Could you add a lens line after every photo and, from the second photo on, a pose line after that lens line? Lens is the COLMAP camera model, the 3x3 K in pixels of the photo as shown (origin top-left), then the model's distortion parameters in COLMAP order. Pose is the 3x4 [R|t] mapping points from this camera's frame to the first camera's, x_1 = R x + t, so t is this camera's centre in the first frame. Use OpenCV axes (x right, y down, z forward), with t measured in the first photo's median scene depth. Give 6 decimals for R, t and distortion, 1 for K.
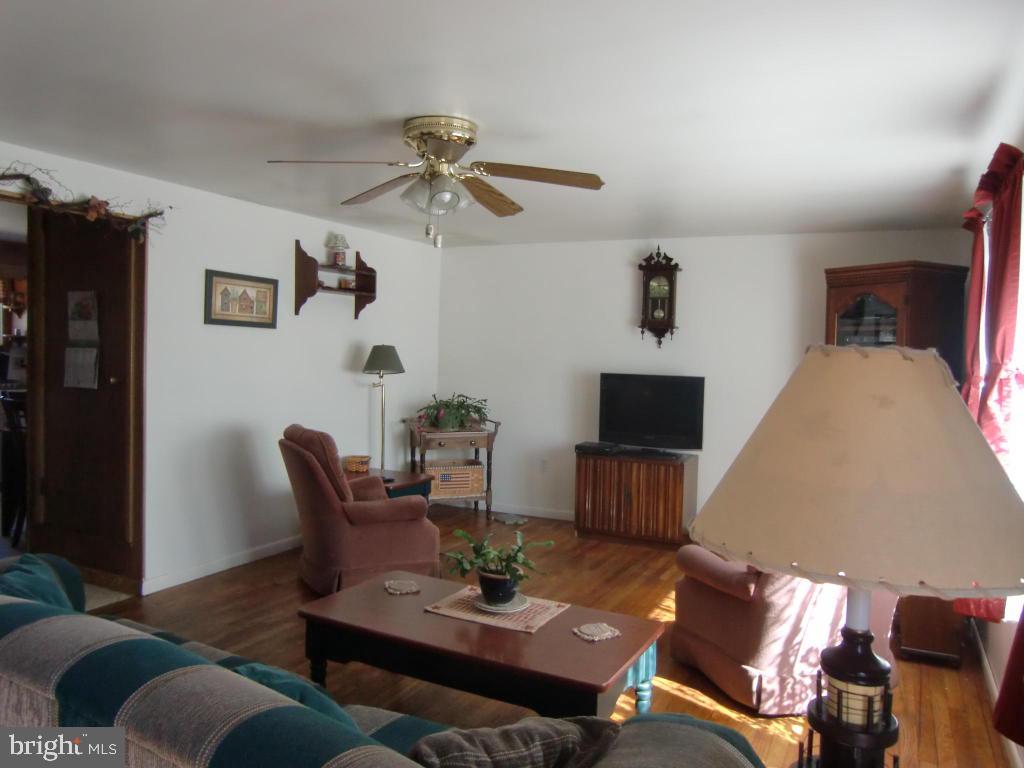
lens RADIAL K [[746.2, 0, 512.0], [0, 746.2, 384.0], [0, 0, 1]] dist [-0.089867, 0.000102]
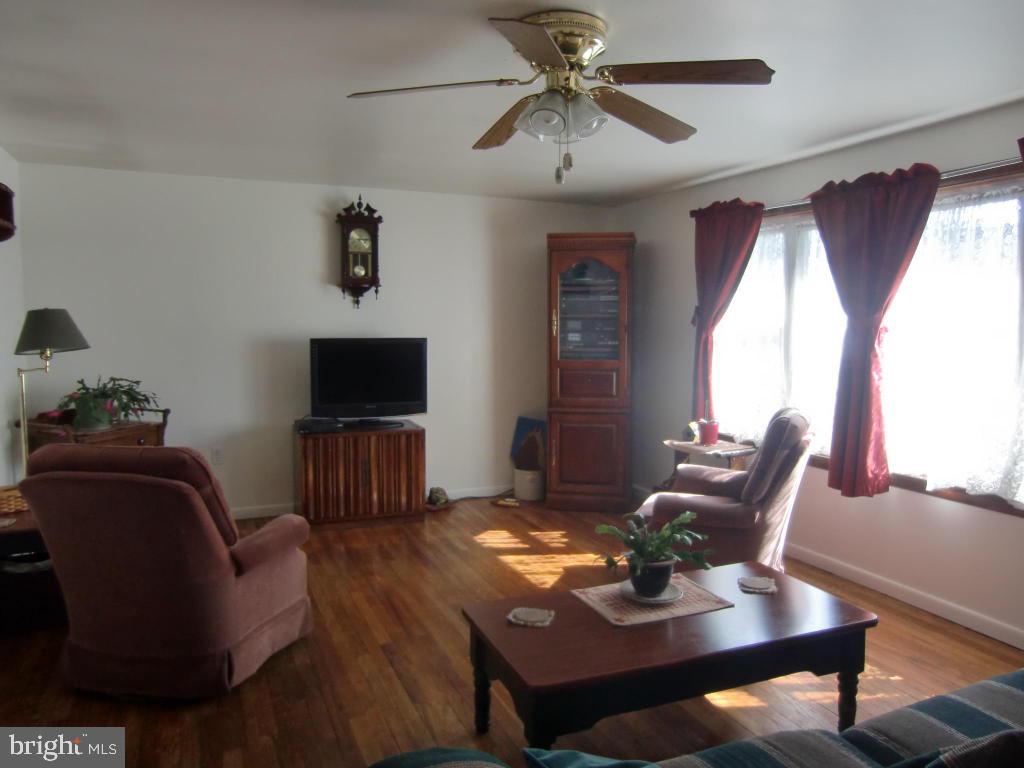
lens RADIAL K [[746.2, 0, 512.0], [0, 746.2, 384.0], [0, 0, 1]] dist [-0.089867, 0.000102]
pose [[0.638723, -0.085469, 0.764675, -0.392319], [0.044088, 0.996244, 0.074526, -0.015736], [-0.768173, -0.013888, 0.640092, 0.277346]]
